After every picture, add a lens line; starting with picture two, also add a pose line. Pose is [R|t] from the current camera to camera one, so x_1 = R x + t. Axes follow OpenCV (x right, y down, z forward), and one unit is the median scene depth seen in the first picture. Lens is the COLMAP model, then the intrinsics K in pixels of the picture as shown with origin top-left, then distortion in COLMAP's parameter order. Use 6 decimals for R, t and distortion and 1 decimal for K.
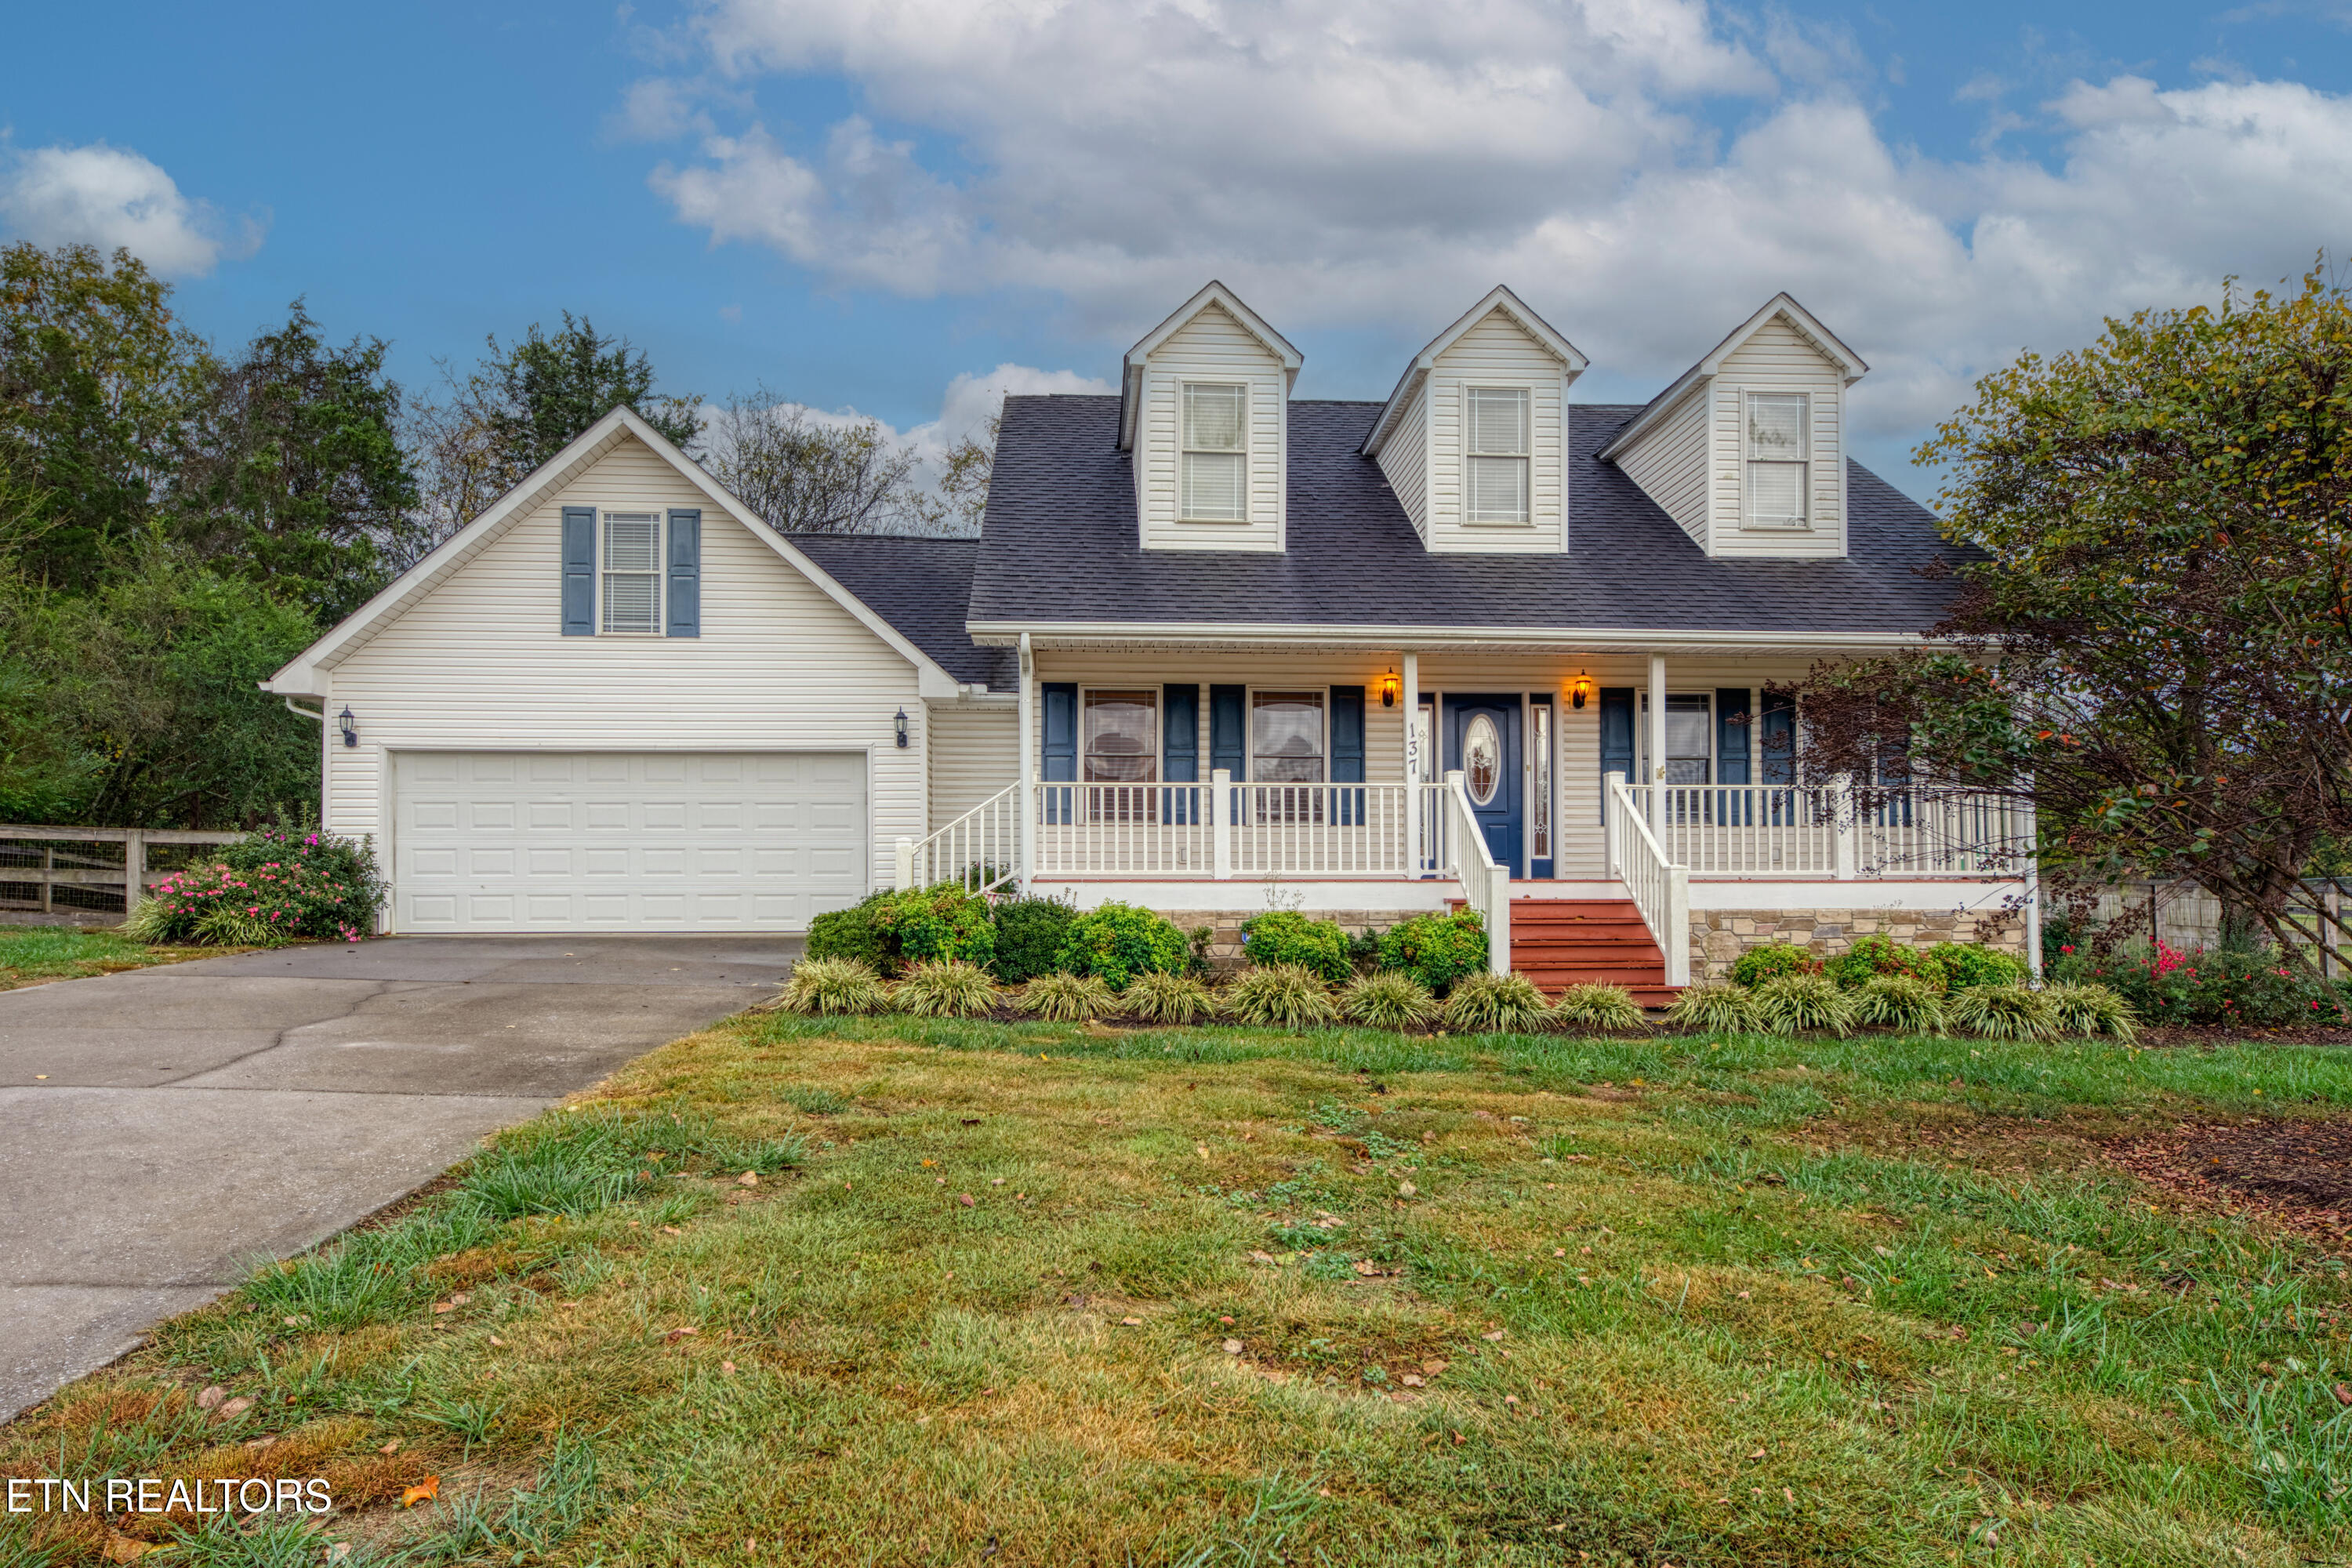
lens RADIAL K [[1500.5, 0, 1183.1], [0, 1500.5, 809.2], [0, 0, 1]] dist [0.010179, 0.001661]
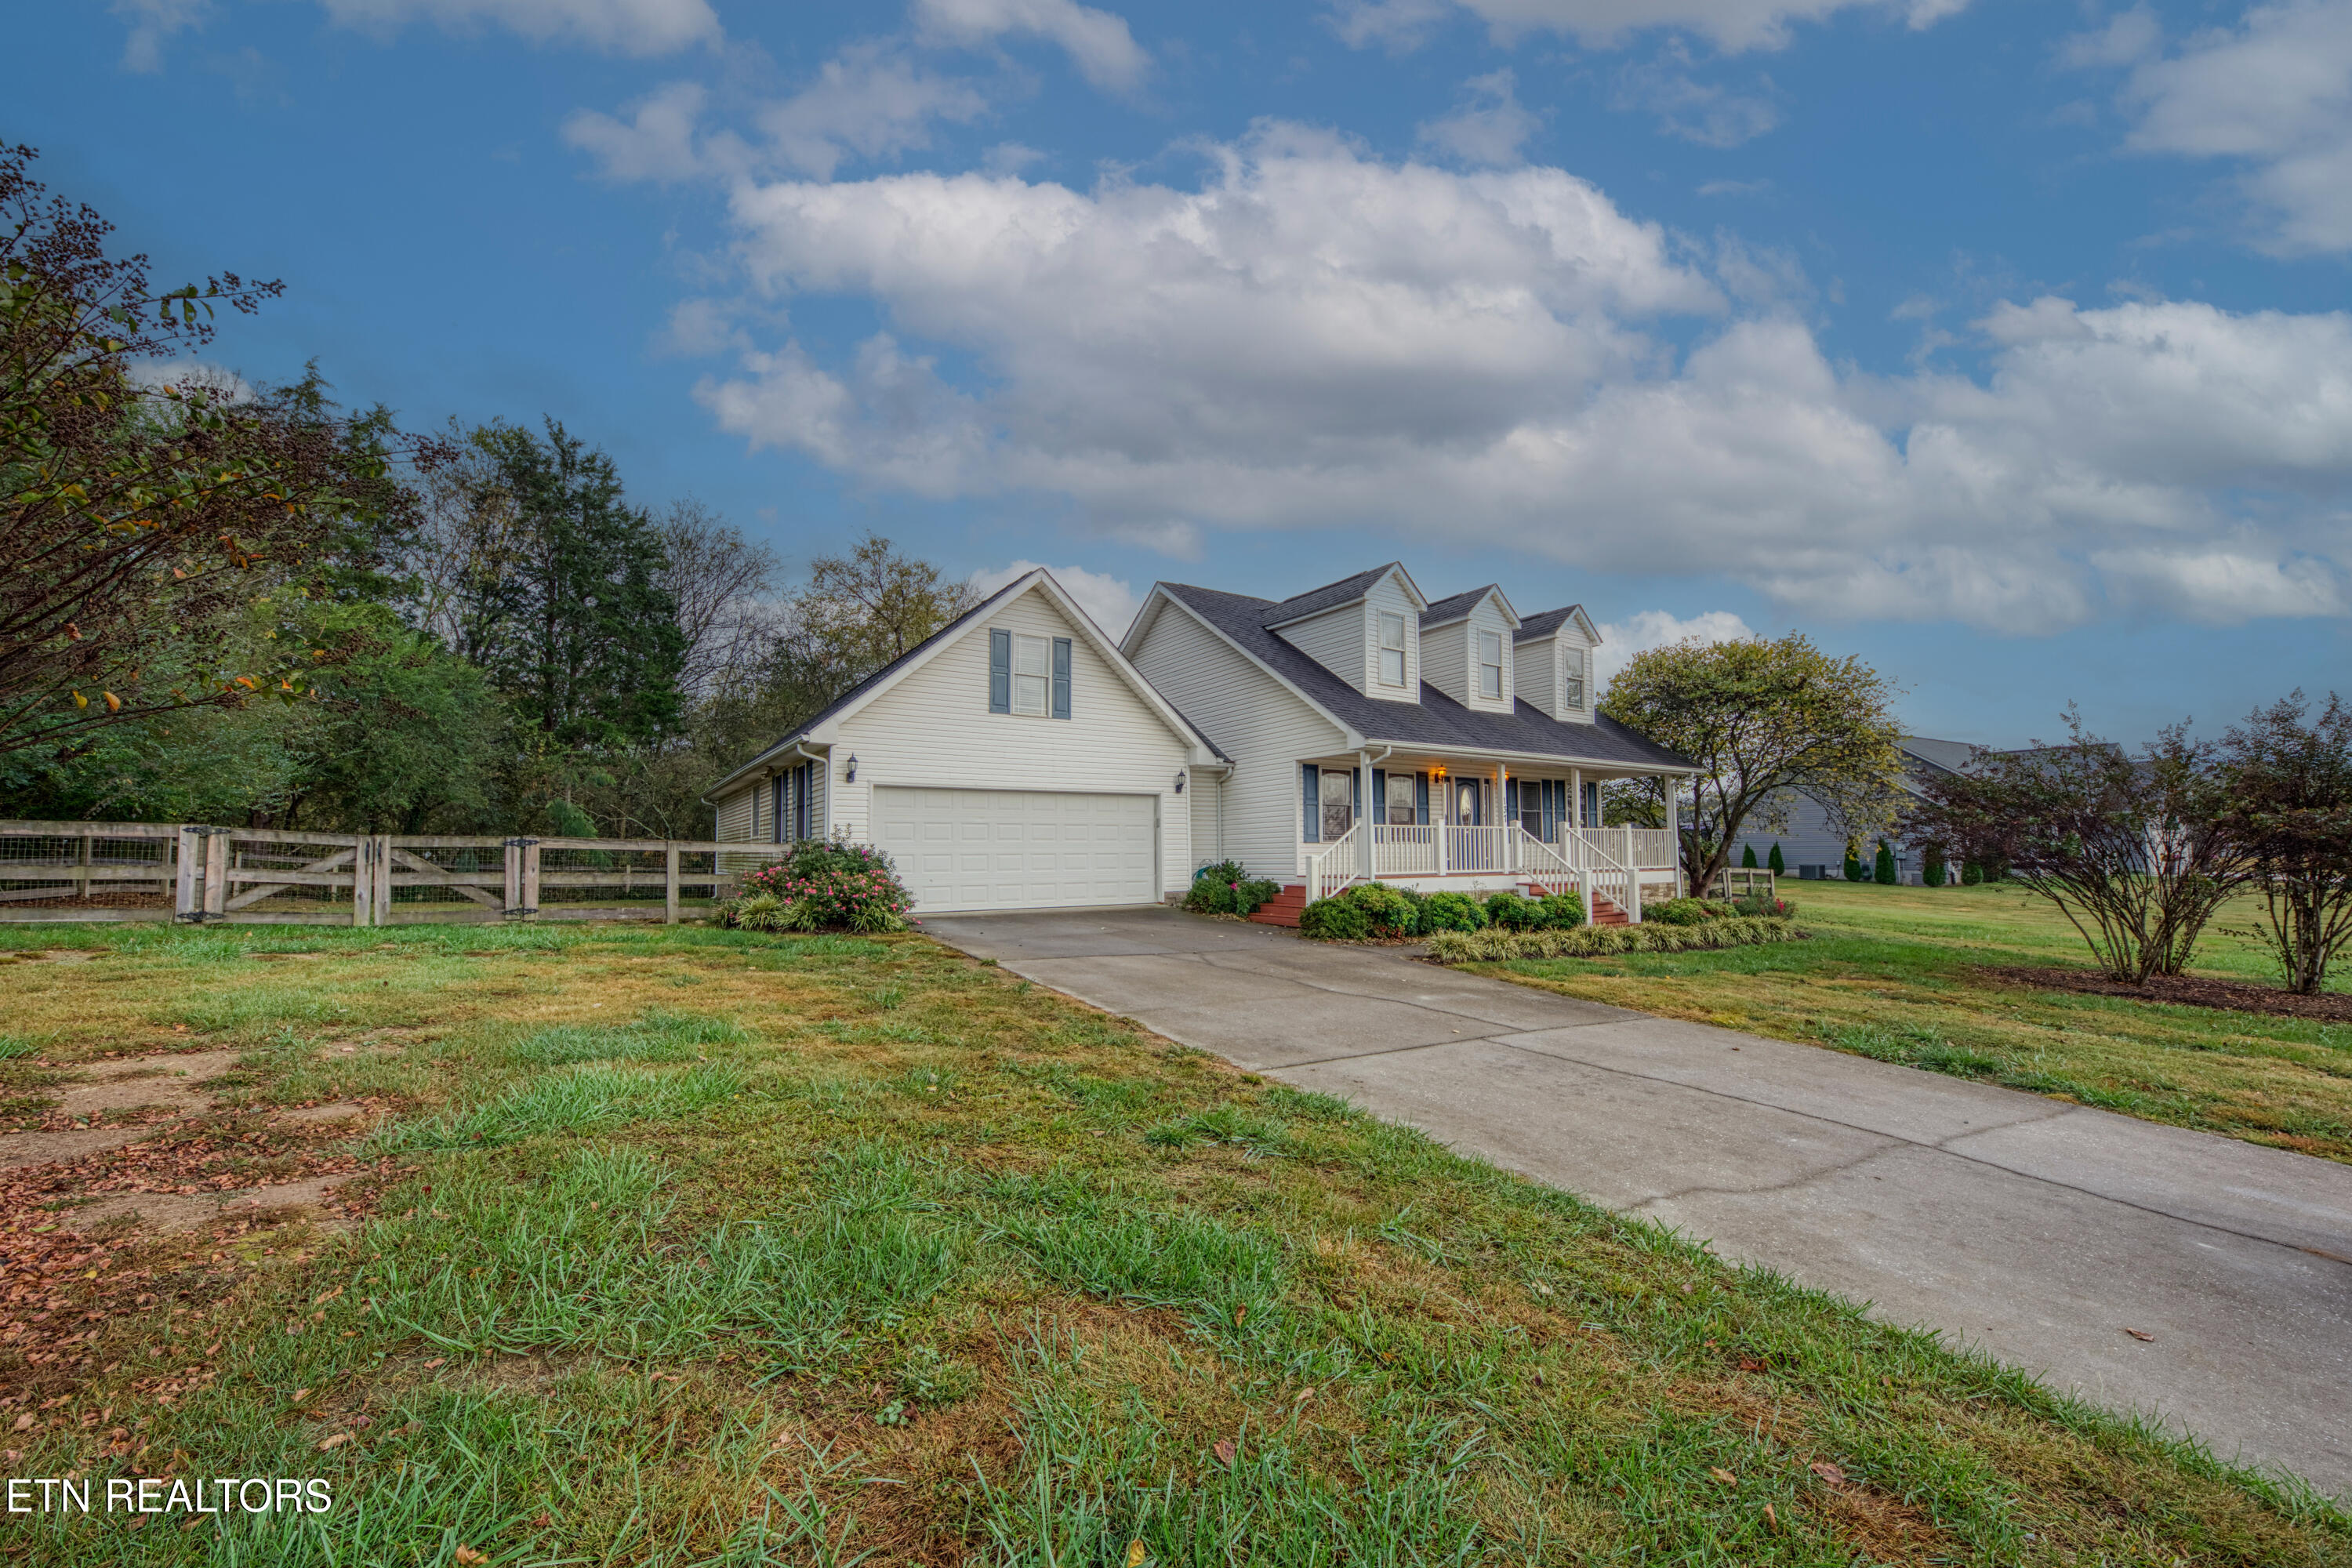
lens RADIAL K [[936.2, 0, 1177.9], [0, 936.2, 757.2], [0, 0, 1]] dist [0.009214, 0.000060]
pose [[0.868460, 0.046915, 0.493535, -0.723062], [-0.026875, 0.998504, -0.047627, -0.031826], [-0.495031, 0.028098, 0.868421, 0.091565]]
